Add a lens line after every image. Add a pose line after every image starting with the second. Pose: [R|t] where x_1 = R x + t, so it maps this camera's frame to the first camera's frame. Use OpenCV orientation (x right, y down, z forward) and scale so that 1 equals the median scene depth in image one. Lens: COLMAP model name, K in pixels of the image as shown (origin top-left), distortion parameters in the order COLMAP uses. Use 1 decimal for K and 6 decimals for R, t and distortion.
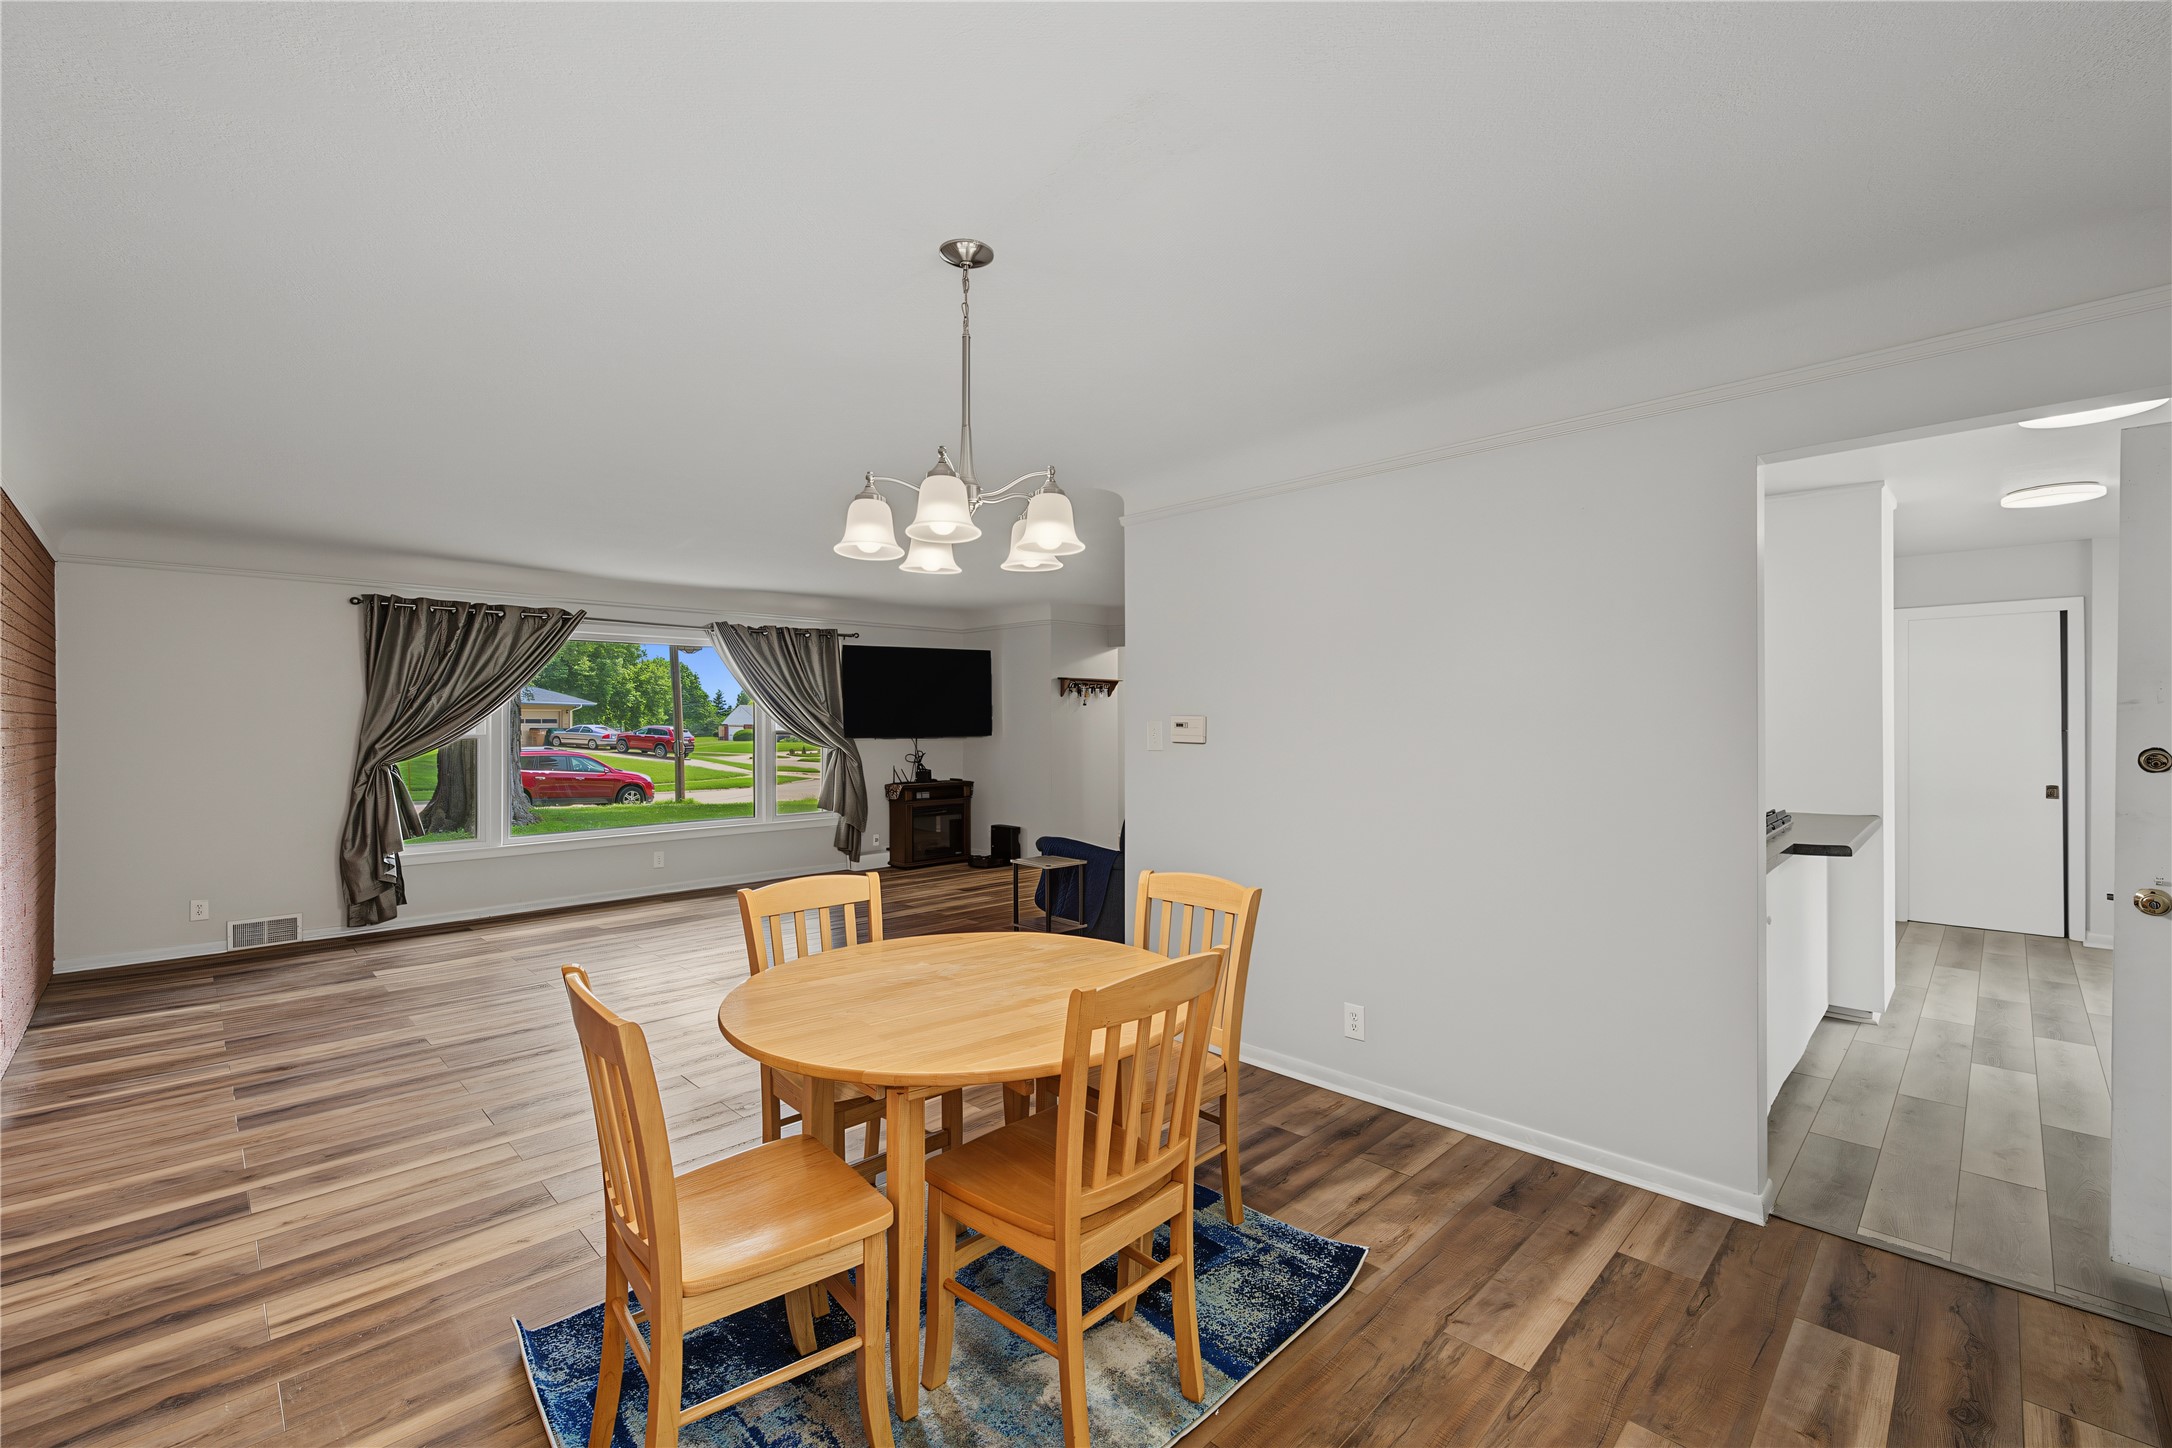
lens RADIAL K [[908.8, 0, 1083.5], [0, 908.8, 722.1], [0, 0, 1]] dist [0.008250, -0.000141]
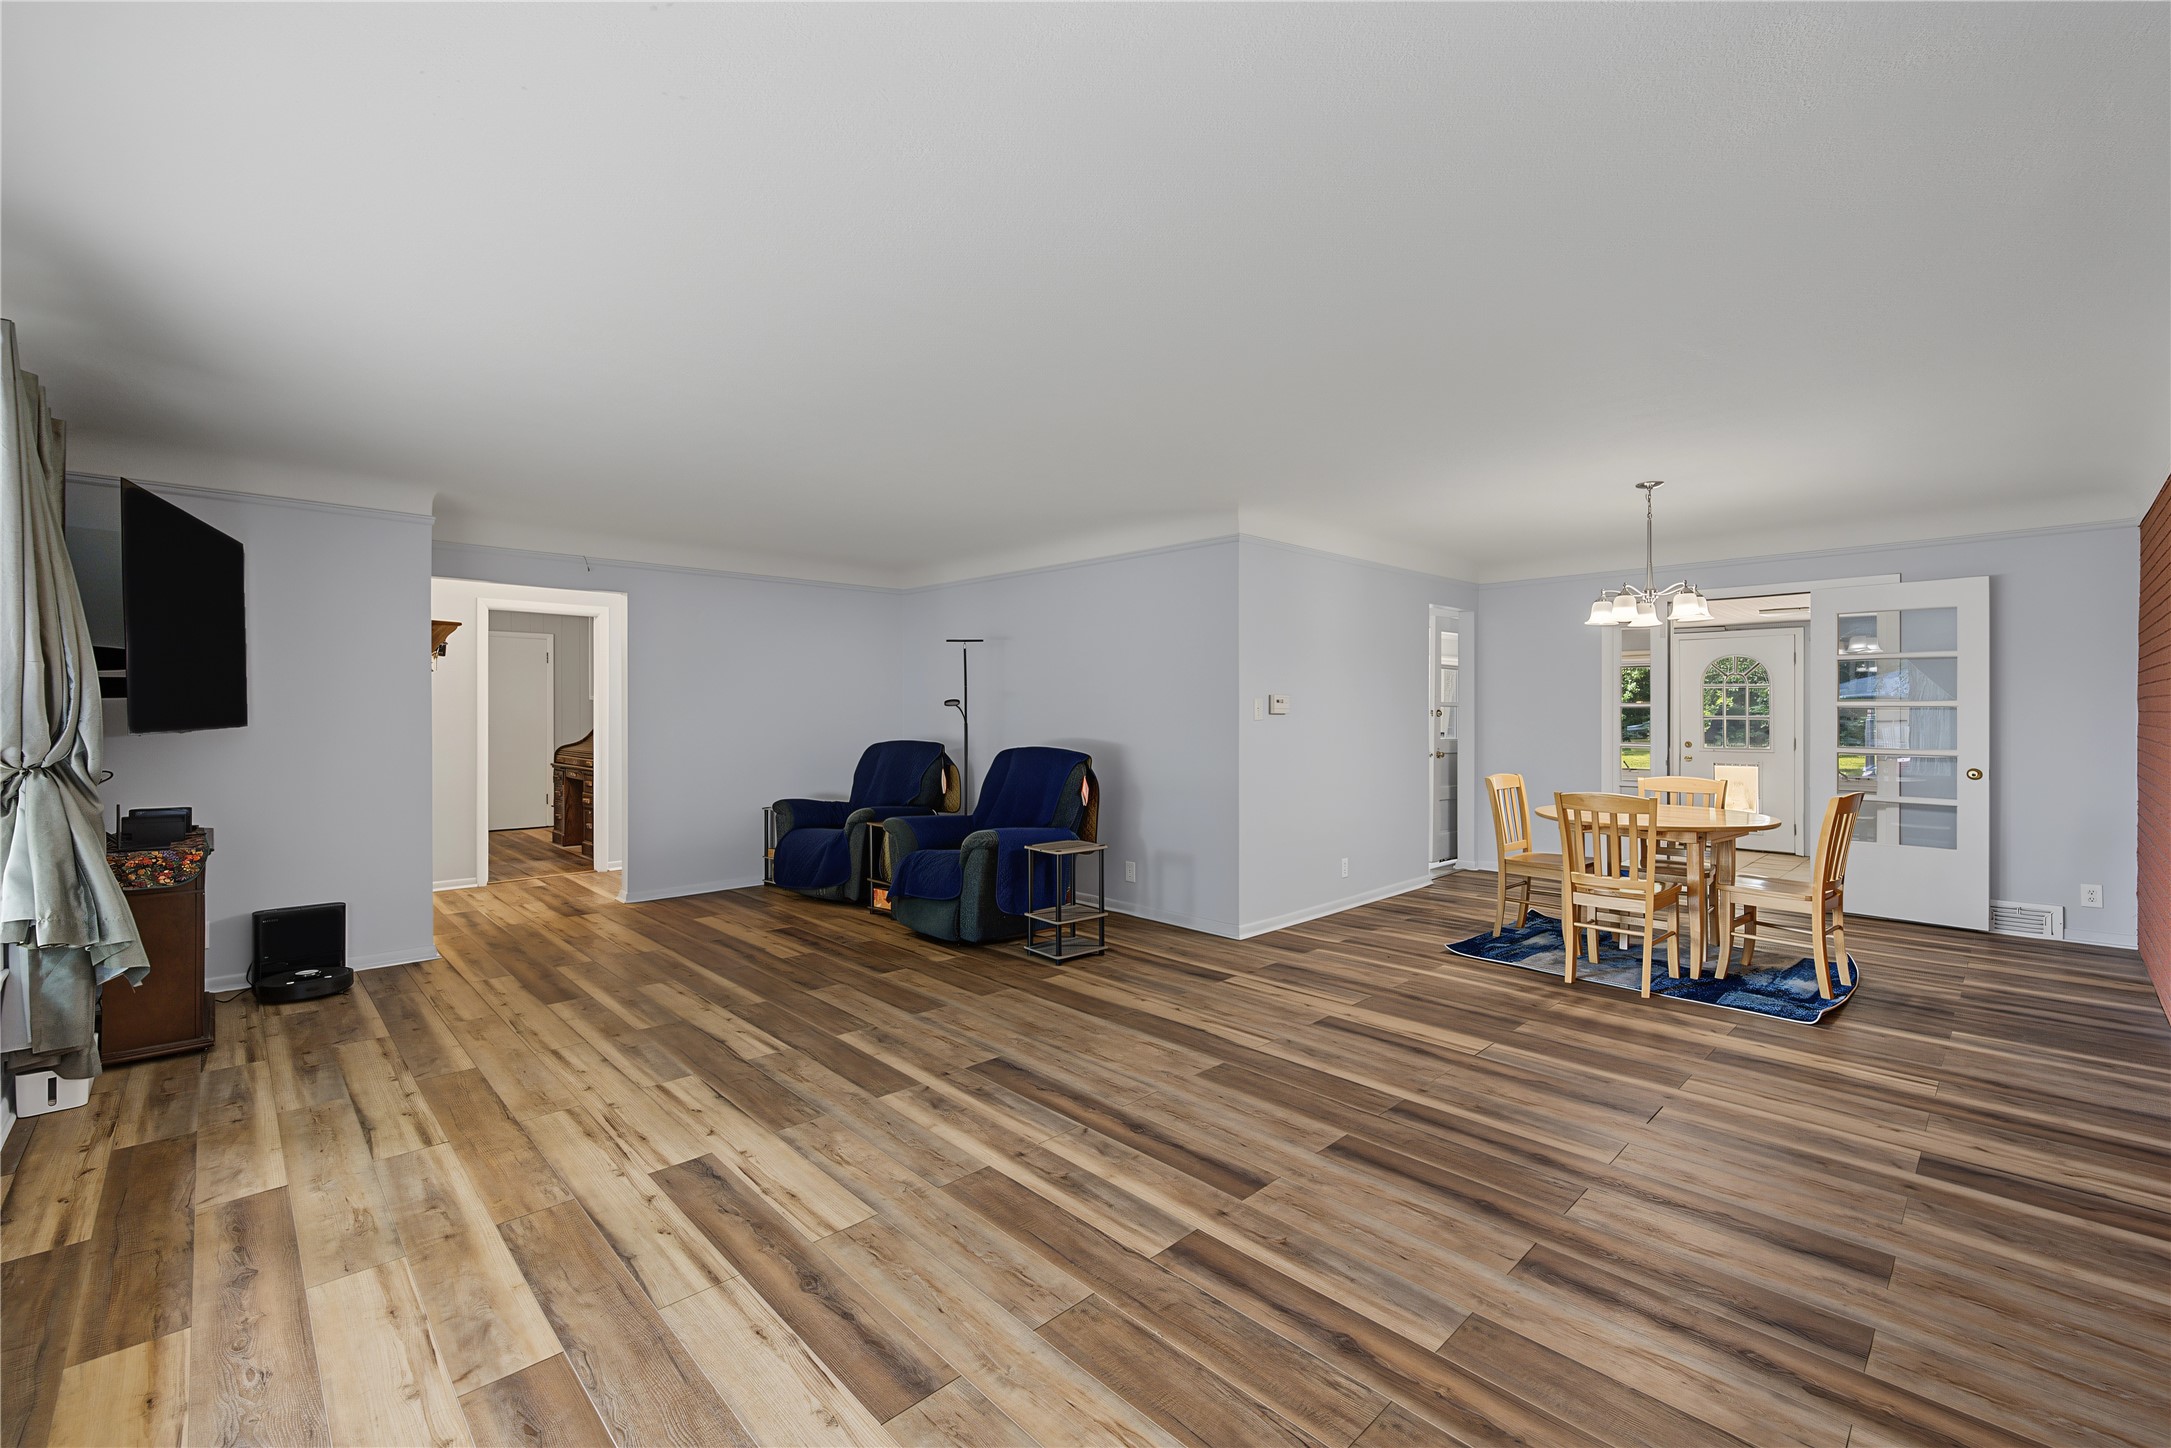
lens RADIAL K [[908.4, 0, 1101.0], [0, 908.4, 716.6], [0, 0, 1]] dist [0.008250, -0.000141]
pose [[0.005427, -0.006847, 0.999962, -1.774725], [0.000132, 0.999977, 0.006846, 0.023220], [-0.999985, 0.000095, 0.005427, 1.752053]]
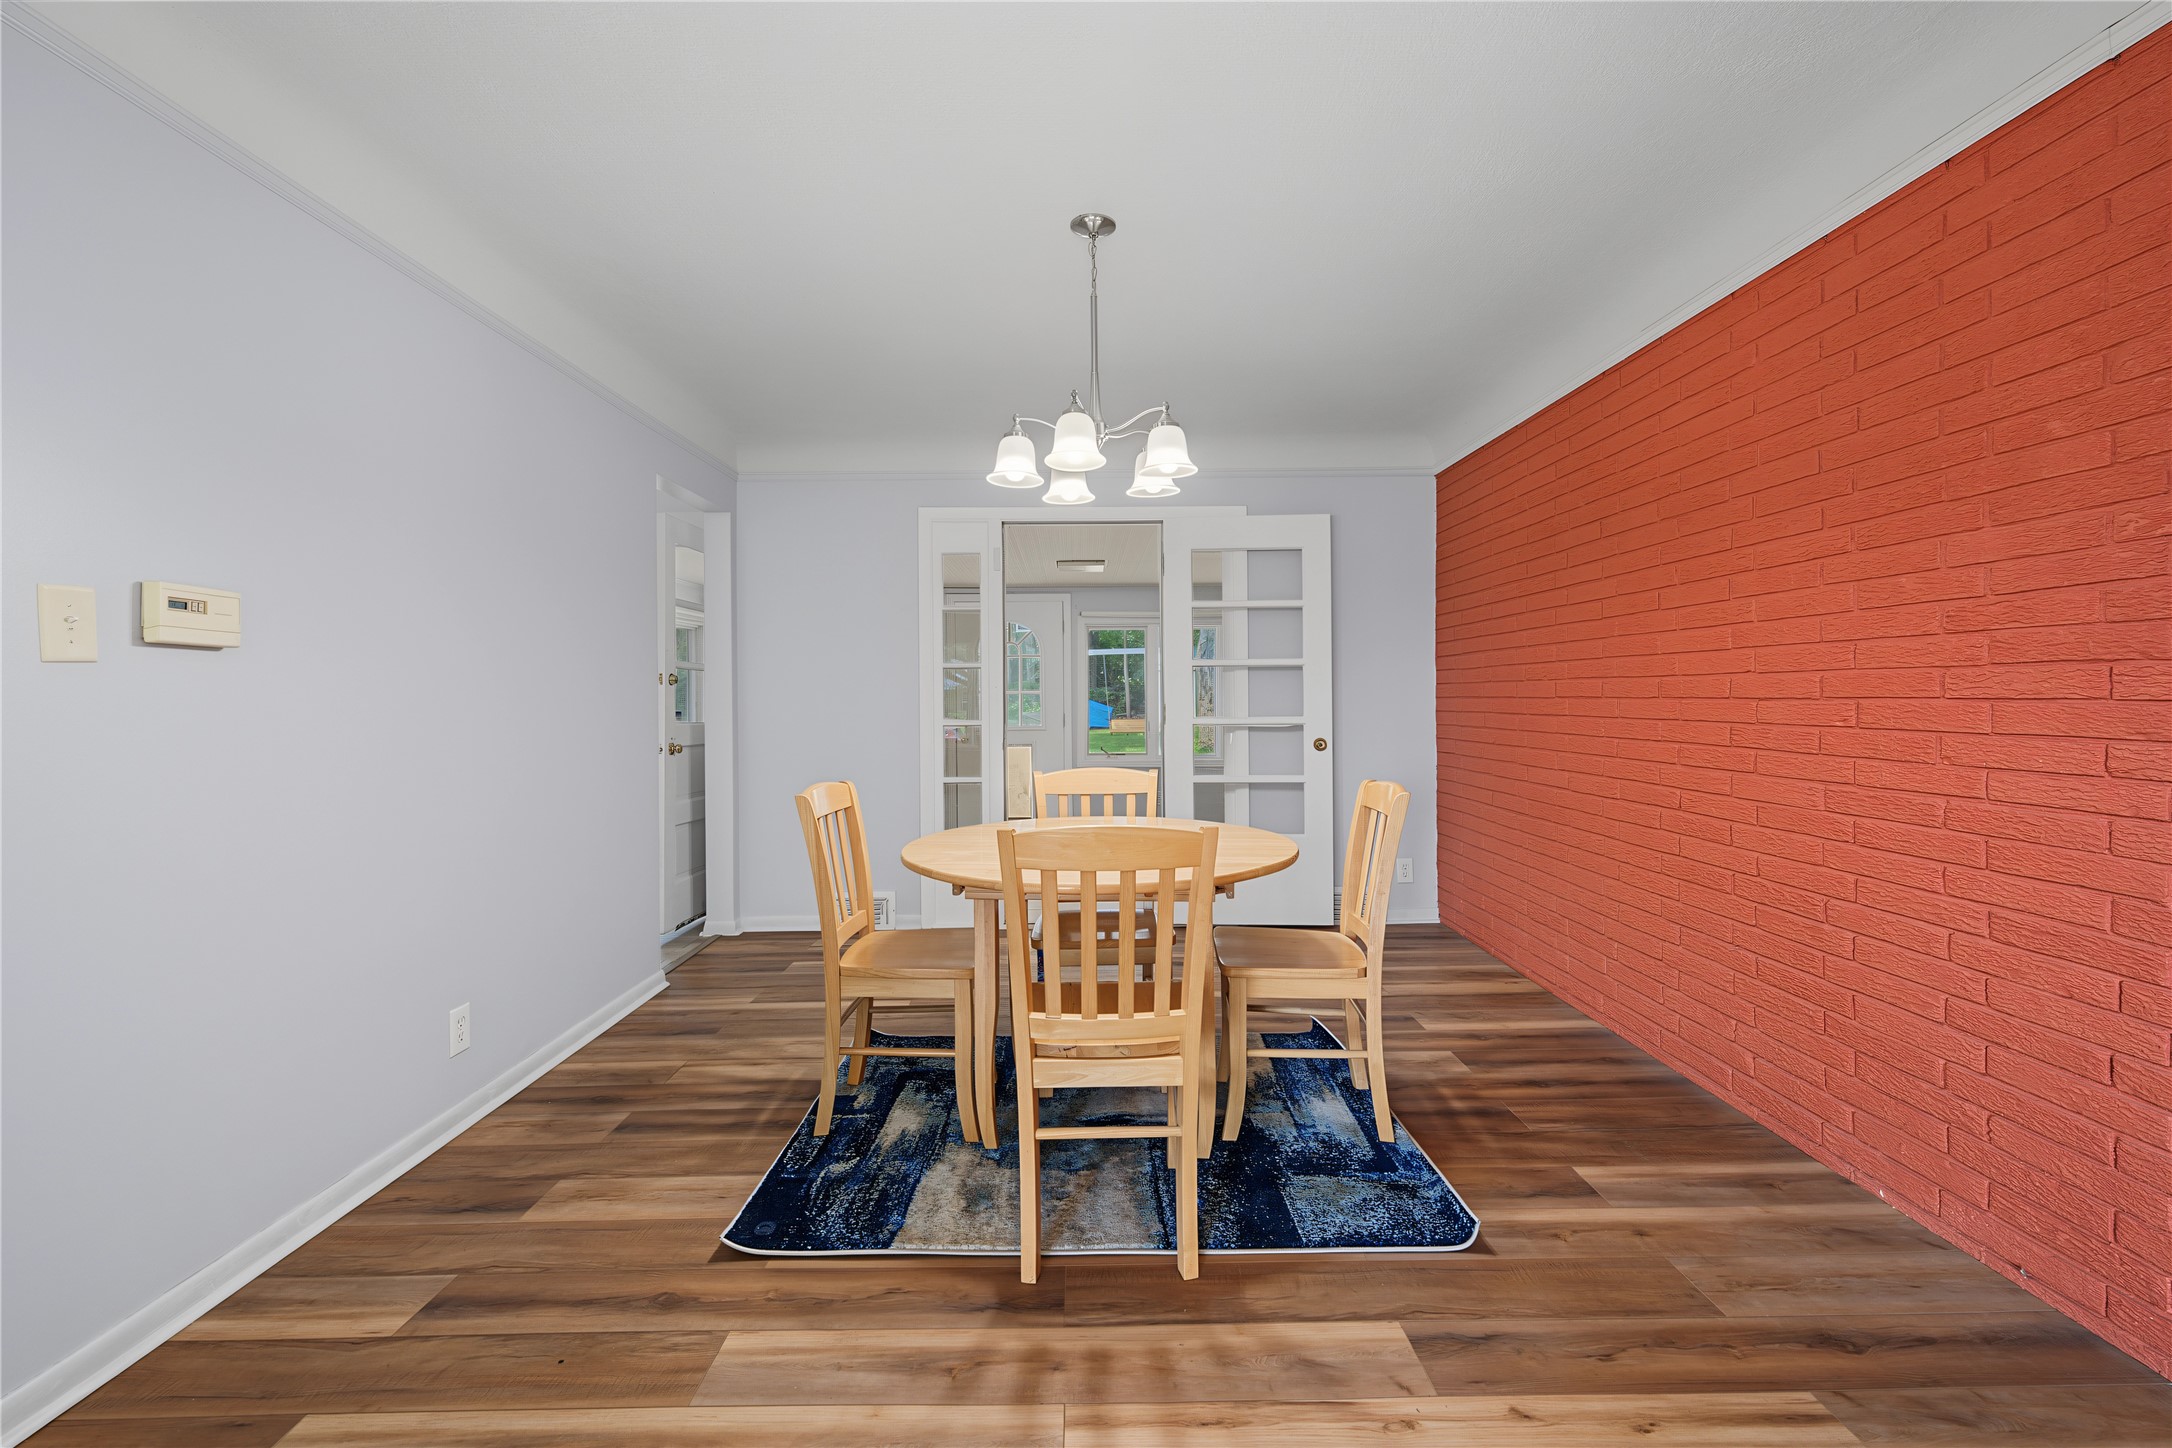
lens RADIAL K [[908.8, 0, 1087.8], [0, 908.8, 692.9], [0, 0, 1]] dist [0.008250, -0.000141]
pose [[-0.713962, 0.011719, 0.700086, -0.717748], [0.008583, 0.999931, -0.007985, 0.074192], [-0.700132, 0.000308, -0.714013, 1.399784]]
